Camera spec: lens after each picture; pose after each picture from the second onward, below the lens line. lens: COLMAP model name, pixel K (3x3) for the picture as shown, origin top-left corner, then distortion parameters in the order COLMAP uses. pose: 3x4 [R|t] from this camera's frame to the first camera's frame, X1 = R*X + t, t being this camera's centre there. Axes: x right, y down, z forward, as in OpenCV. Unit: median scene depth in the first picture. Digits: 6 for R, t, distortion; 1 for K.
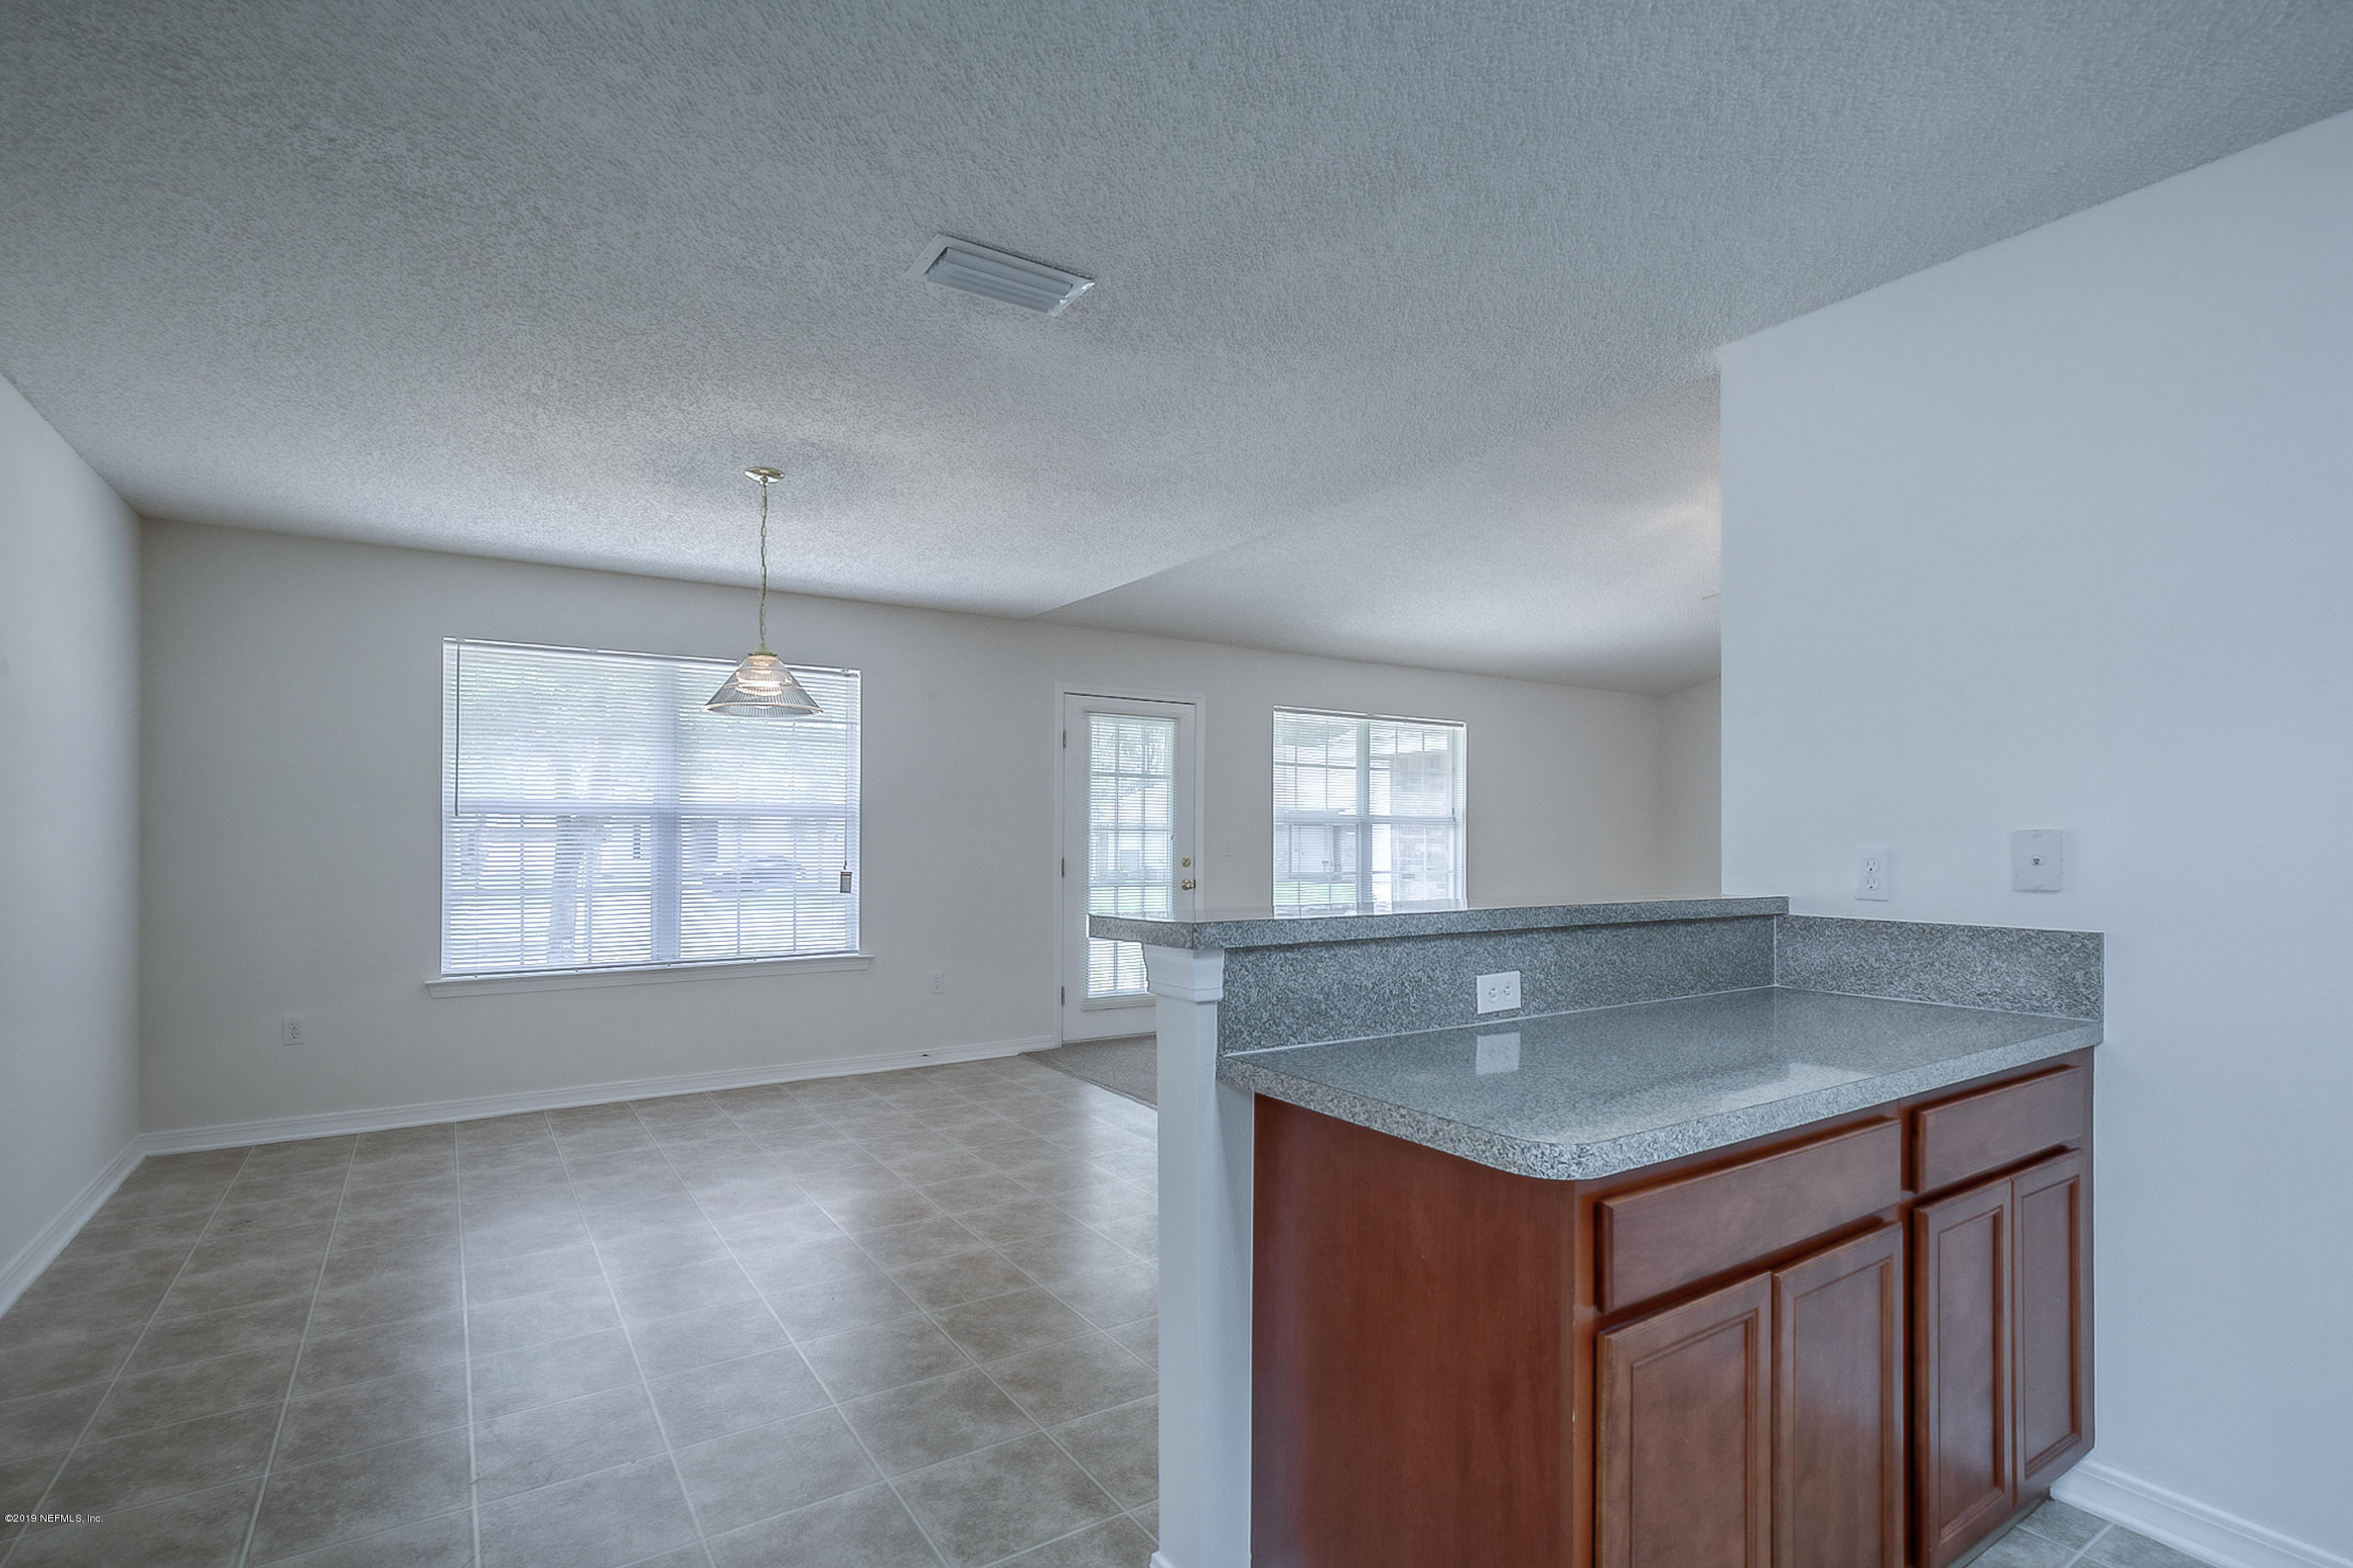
lens RADIAL K [[1120.3, 0, 1190.5], [0, 1120.3, 833.5], [0, 0, 1]] dist [-0.002322, -0.000368]
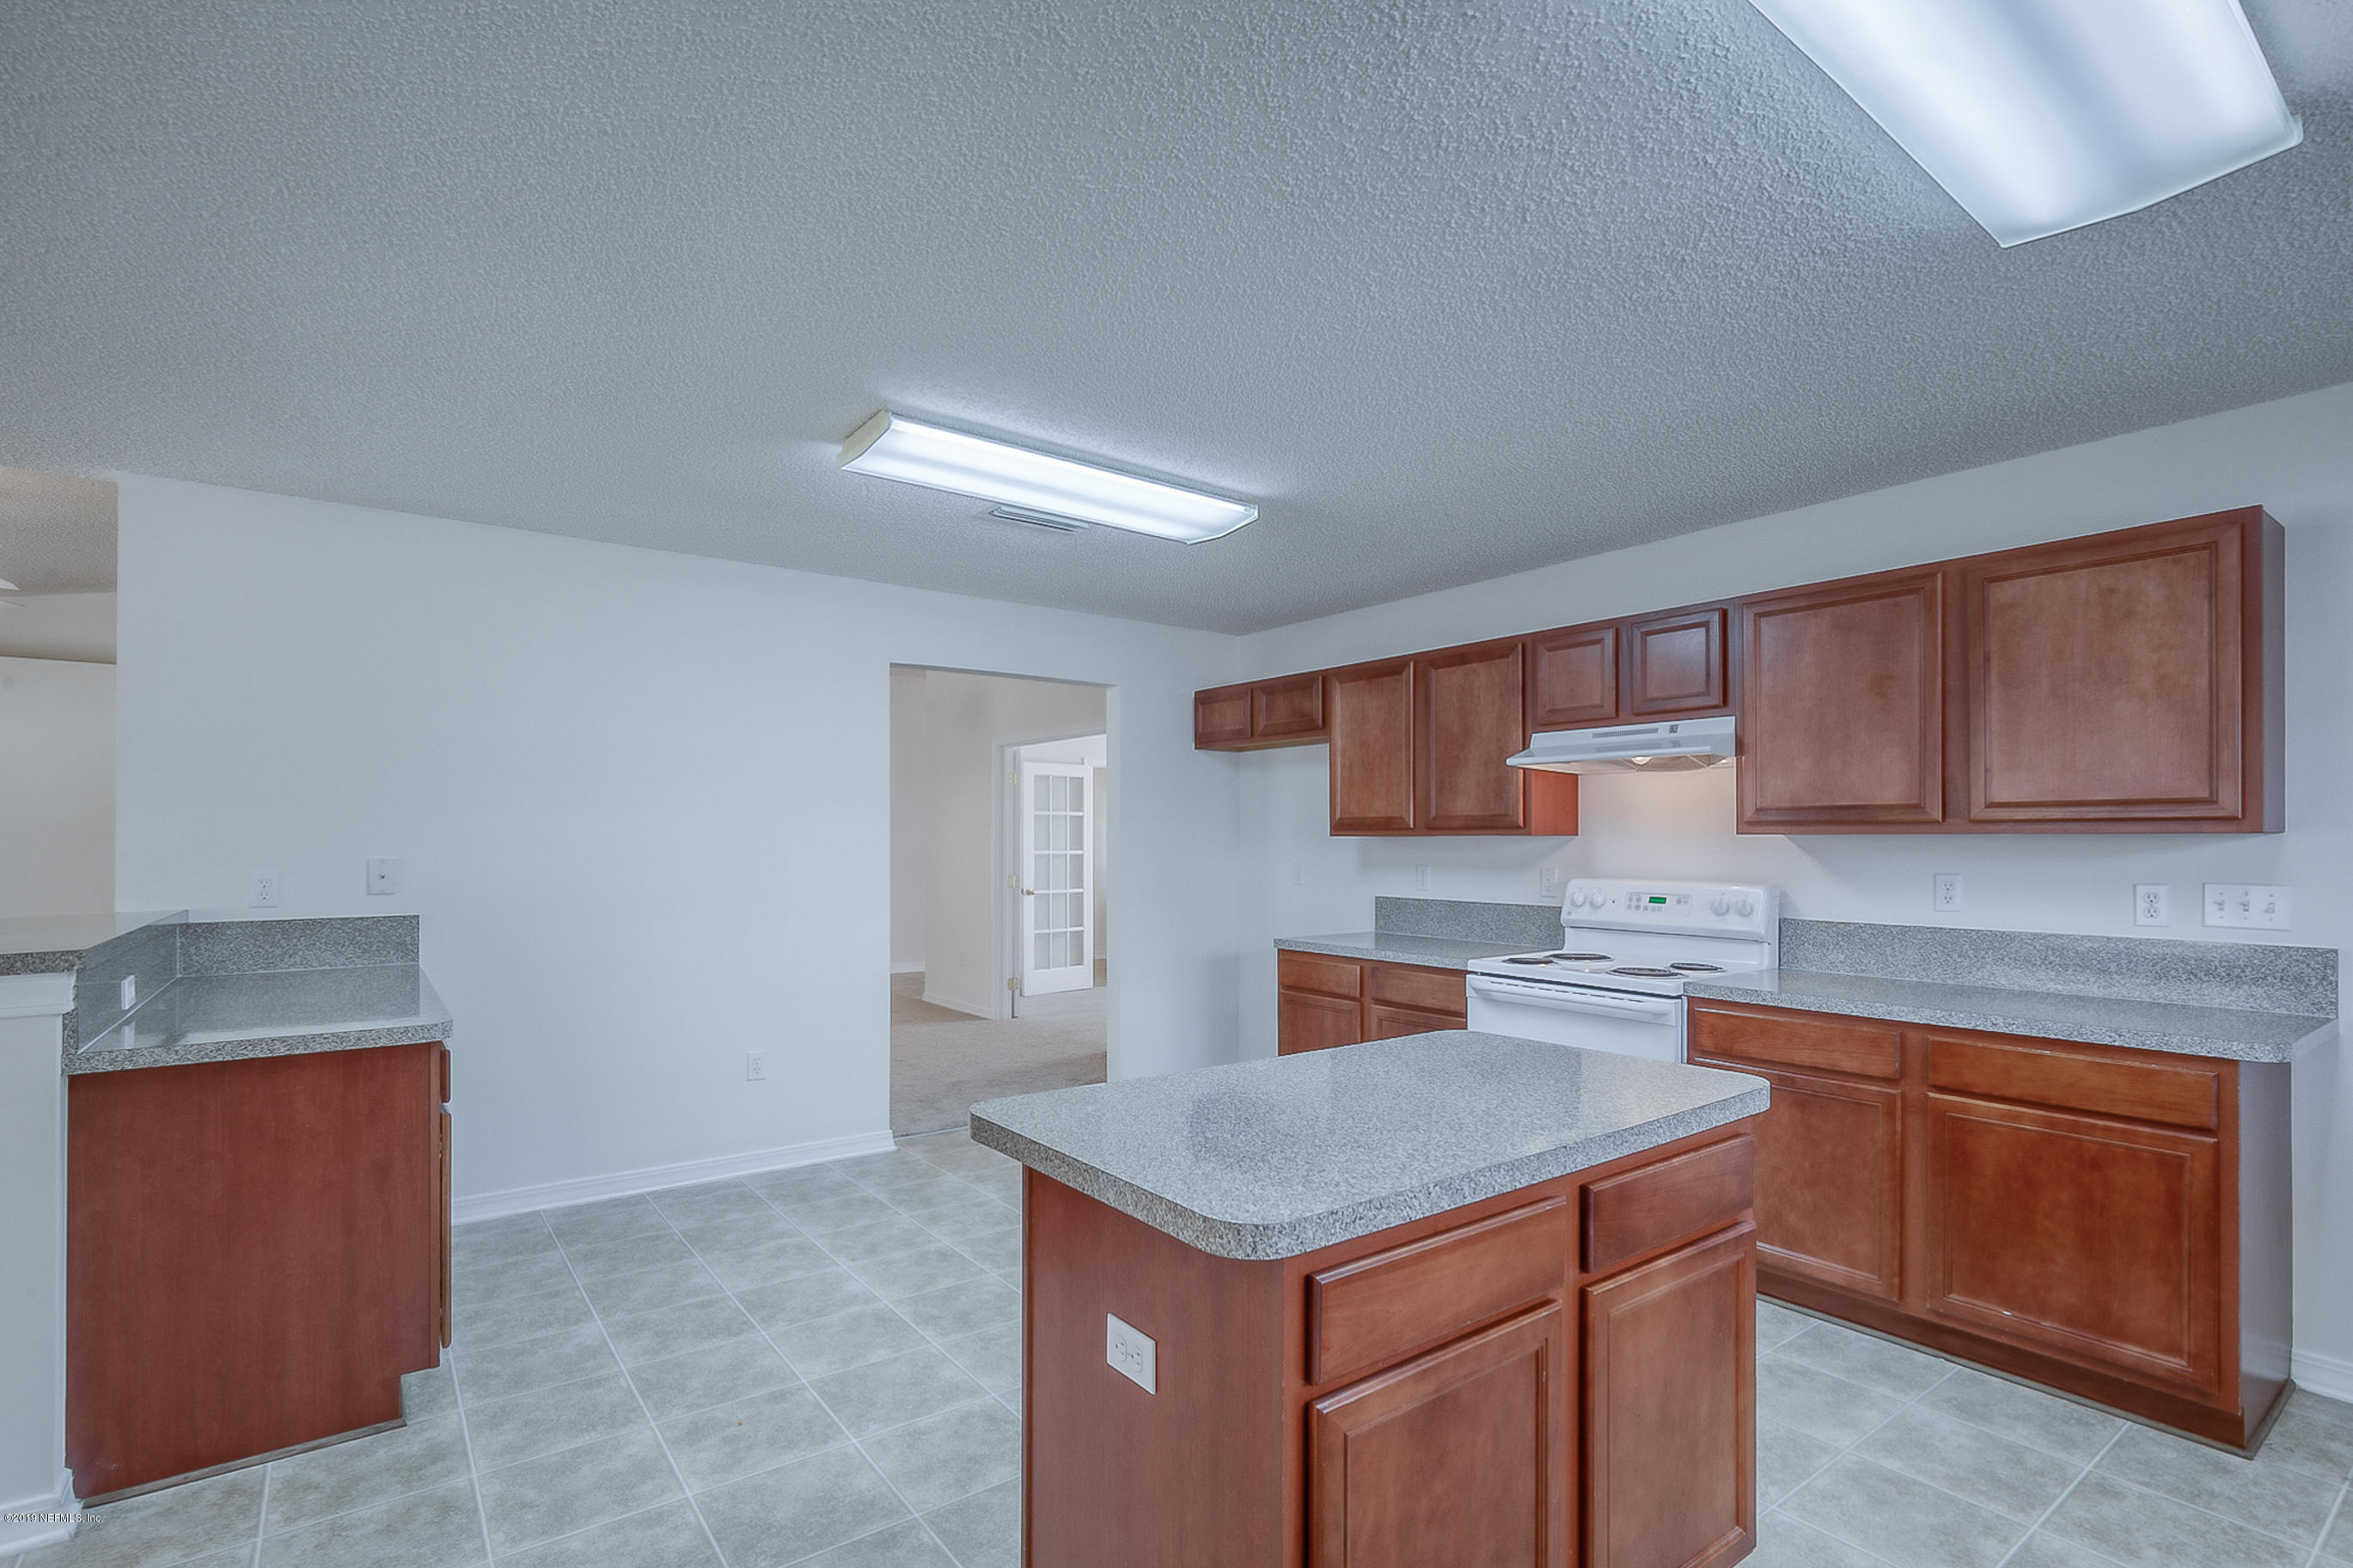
lens RADIAL K [[1103.7, 0, 1187.1], [0, 1103.7, 833.5], [0, 0, 1]] dist [-0.019083, 0.000227]
pose [[-0.056488, 0.003884, 0.998396, -0.374538], [-0.005142, 0.999978, -0.004181, -0.015864], [-0.998390, -0.005370, -0.056467, -0.058051]]
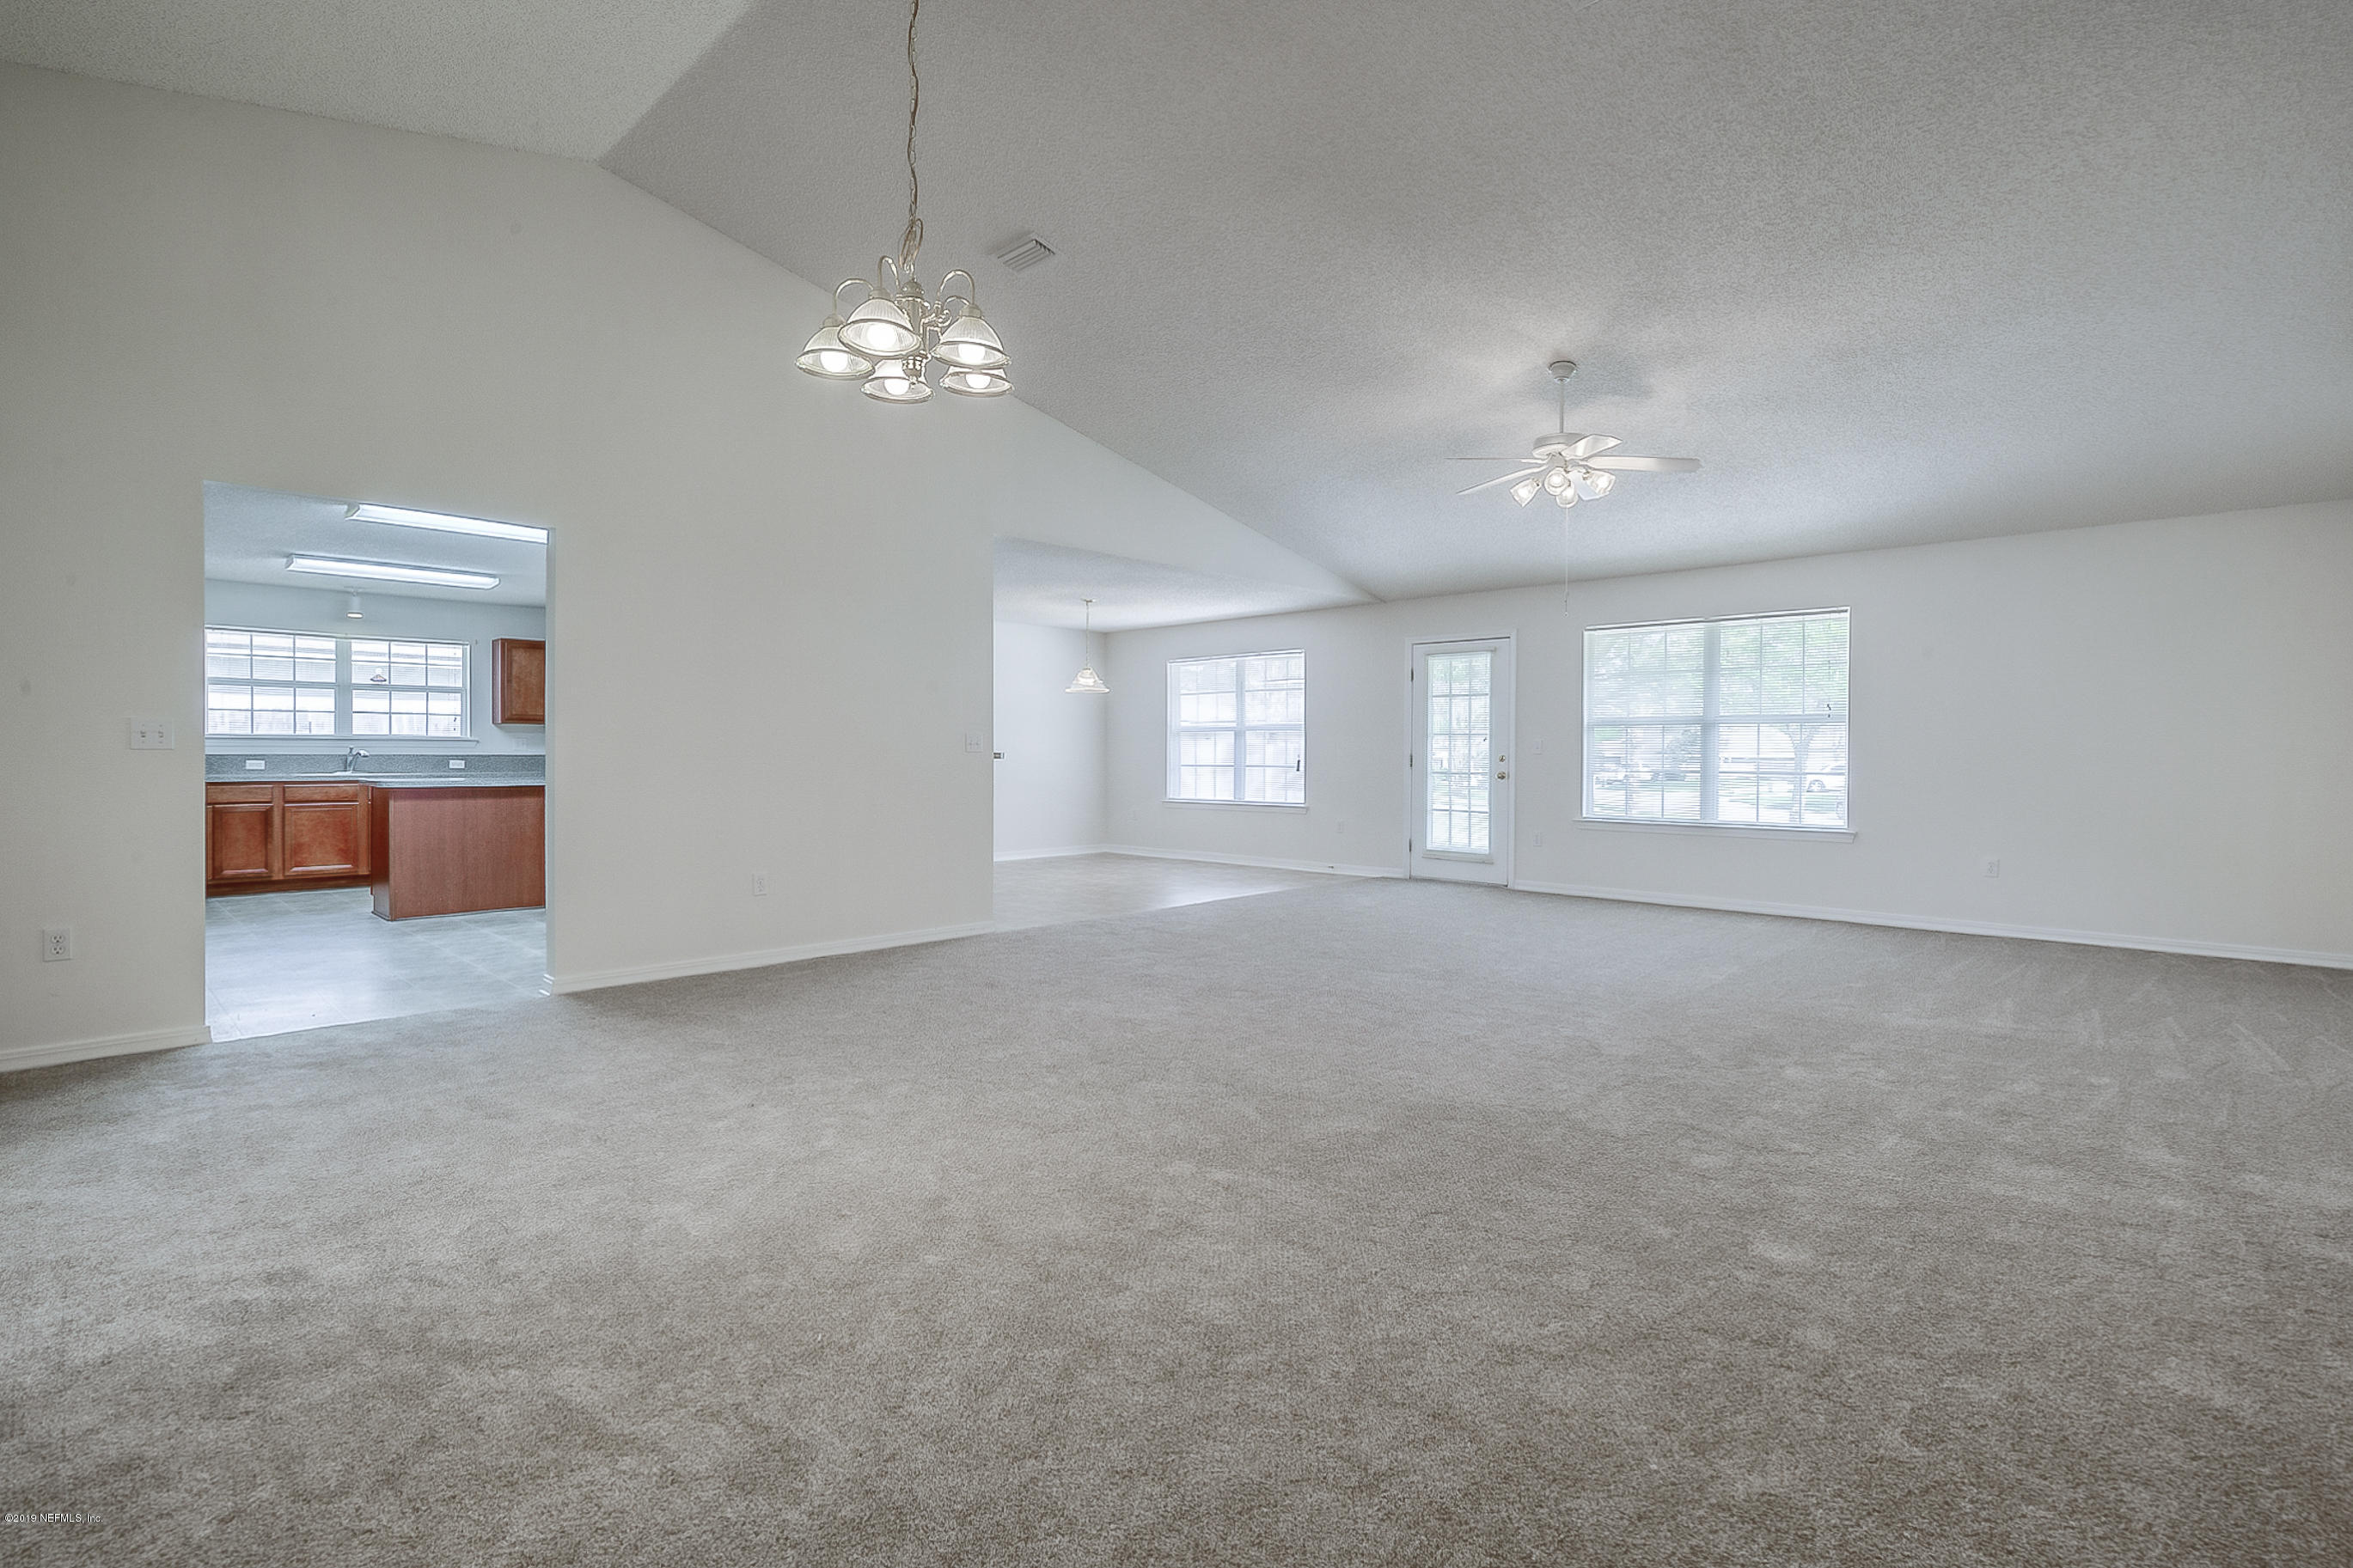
lens RADIAL K [[1088.4, 0, 1174.8], [0, 1088.4, 776.0], [0, 0, 1]] dist [-0.012327, 0.007747]
pose [[0.205665, 0.018833, -0.978441, 1.402946], [-0.001251, 0.999819, 0.018982, 0.027289], [0.978622, -0.002680, 0.205652, 0.430907]]
